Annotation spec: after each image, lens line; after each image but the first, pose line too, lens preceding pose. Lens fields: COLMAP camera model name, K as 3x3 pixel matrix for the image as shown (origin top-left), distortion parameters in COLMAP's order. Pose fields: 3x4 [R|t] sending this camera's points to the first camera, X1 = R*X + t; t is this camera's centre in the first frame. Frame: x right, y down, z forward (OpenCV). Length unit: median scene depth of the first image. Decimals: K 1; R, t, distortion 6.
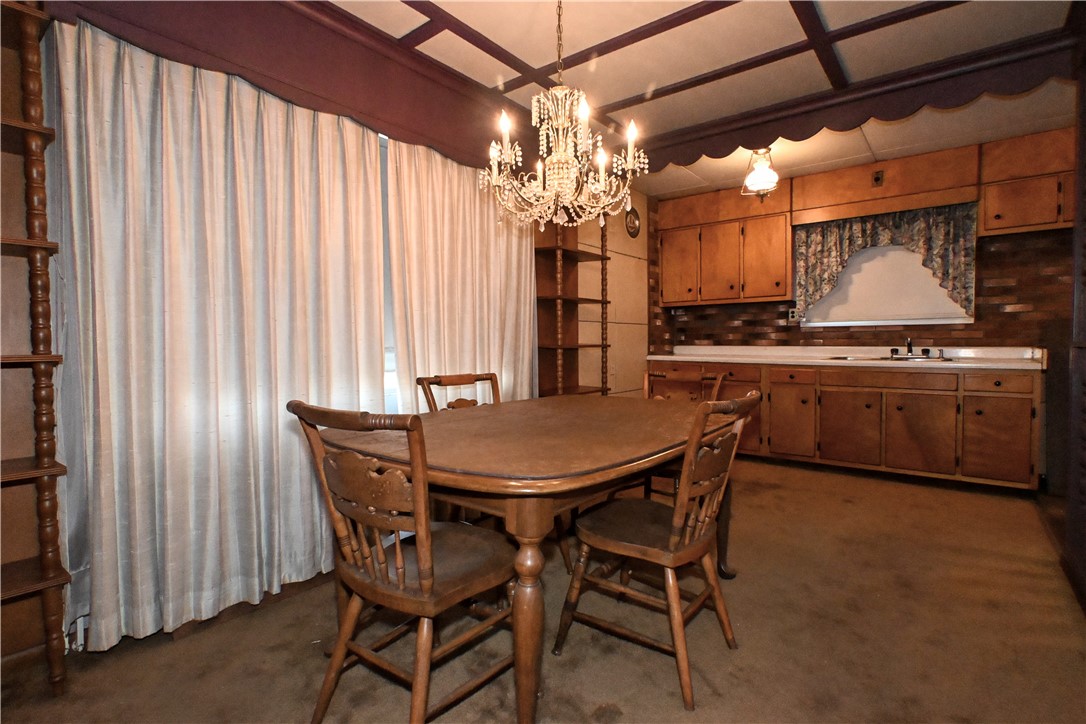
lens RADIAL K [[530.1, 0, 543.0], [0, 530.1, 362.0], [0, 0, 1]] dist [-0.002974, 0.000021]
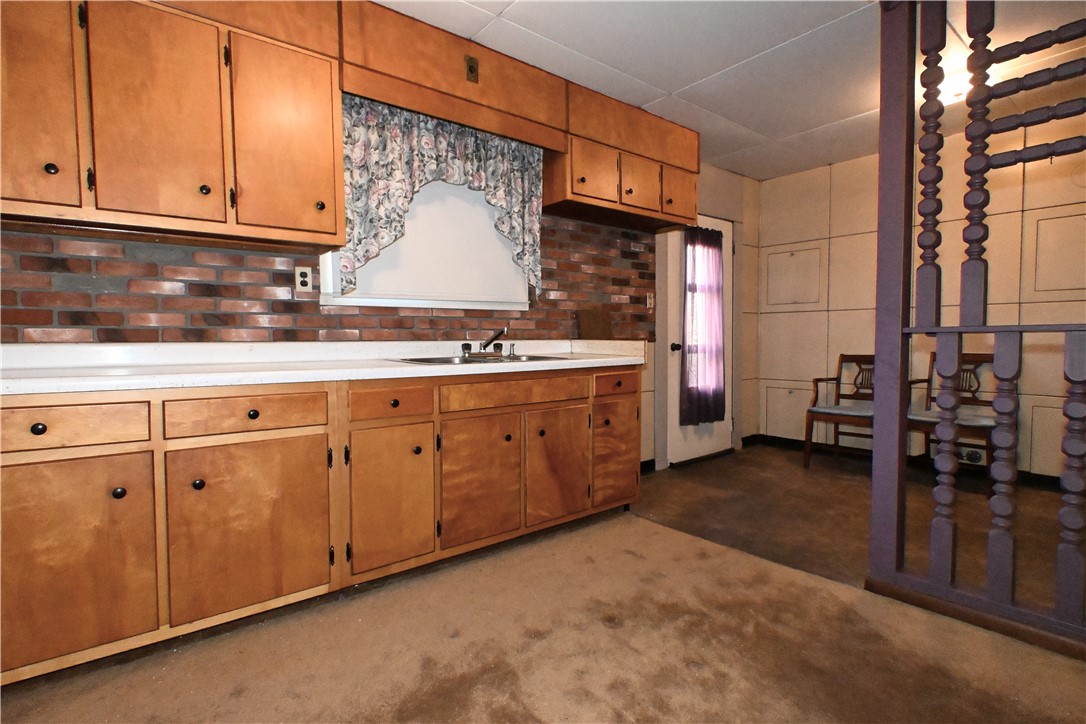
lens RADIAL K [[530.1, 0, 543.0], [0, 530.1, 362.0], [0, 0, 1]] dist [-0.002974, 0.000021]
pose [[0.209782, -0.041220, 0.976879, 0.027615], [0.043488, 0.998516, 0.032793, -0.018980], [-0.976780, 0.035603, 0.211263, 0.729790]]
